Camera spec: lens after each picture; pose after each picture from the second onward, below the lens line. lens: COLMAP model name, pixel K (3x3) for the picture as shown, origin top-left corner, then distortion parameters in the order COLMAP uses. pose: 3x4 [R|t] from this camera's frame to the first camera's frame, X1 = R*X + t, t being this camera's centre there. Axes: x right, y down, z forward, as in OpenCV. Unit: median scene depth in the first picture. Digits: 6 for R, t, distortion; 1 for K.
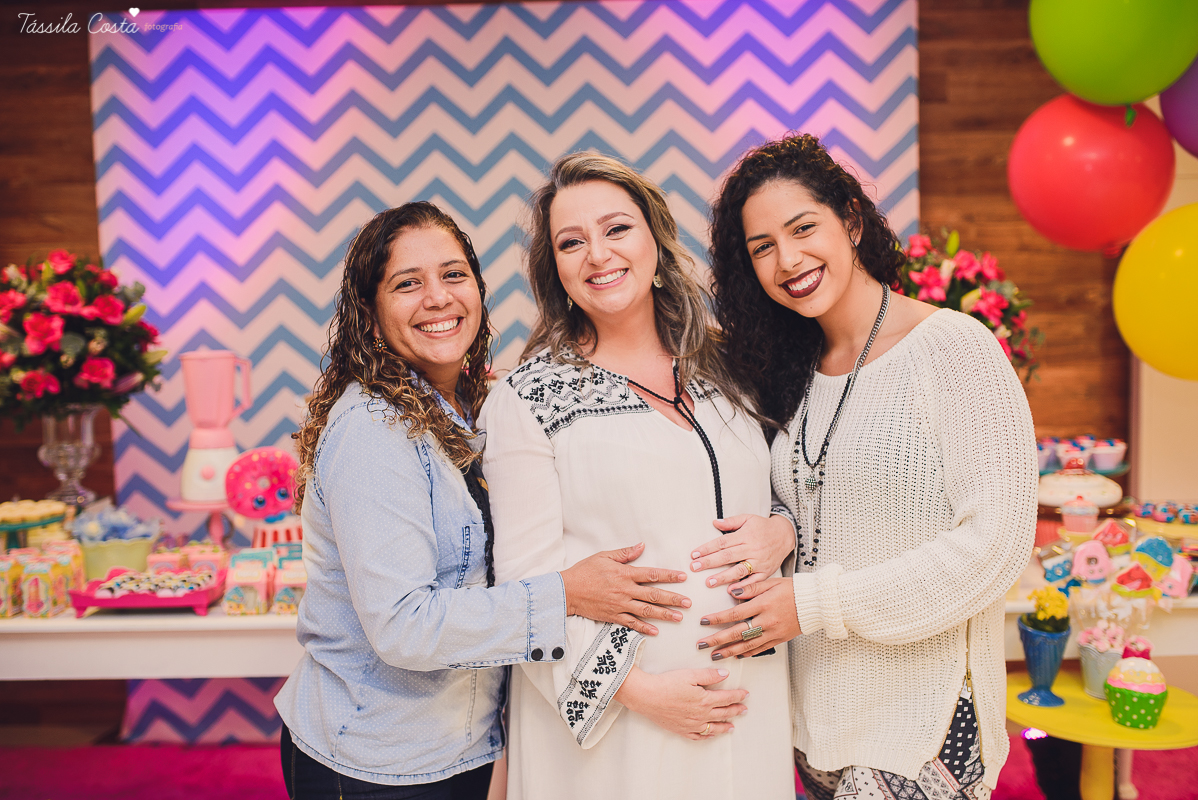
lens RADIAL K [[1165.2, 0, 597.8], [0, 1165.2, 375.1], [0, 0, 1]] dist [0.003048, 0.004617]
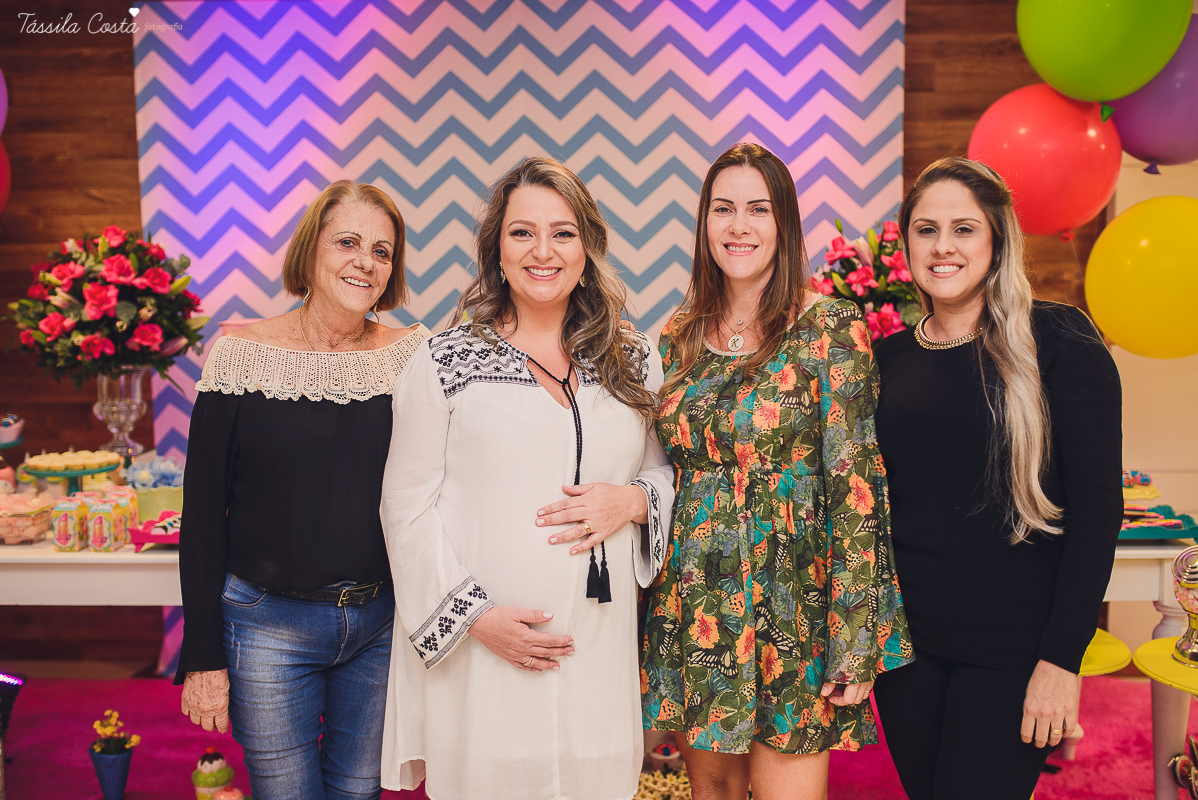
lens RADIAL K [[1187.4, 0, 597.8], [0, 1187.4, 368.2], [0, 0, 1]] dist [-0.000308, 0.021610]
pose [[0.999797, 0.013642, -0.014841, 0.014706], [-0.013294, 0.999639, 0.023329, -0.003655], [0.015154, -0.023127, 0.999618, -0.105093]]
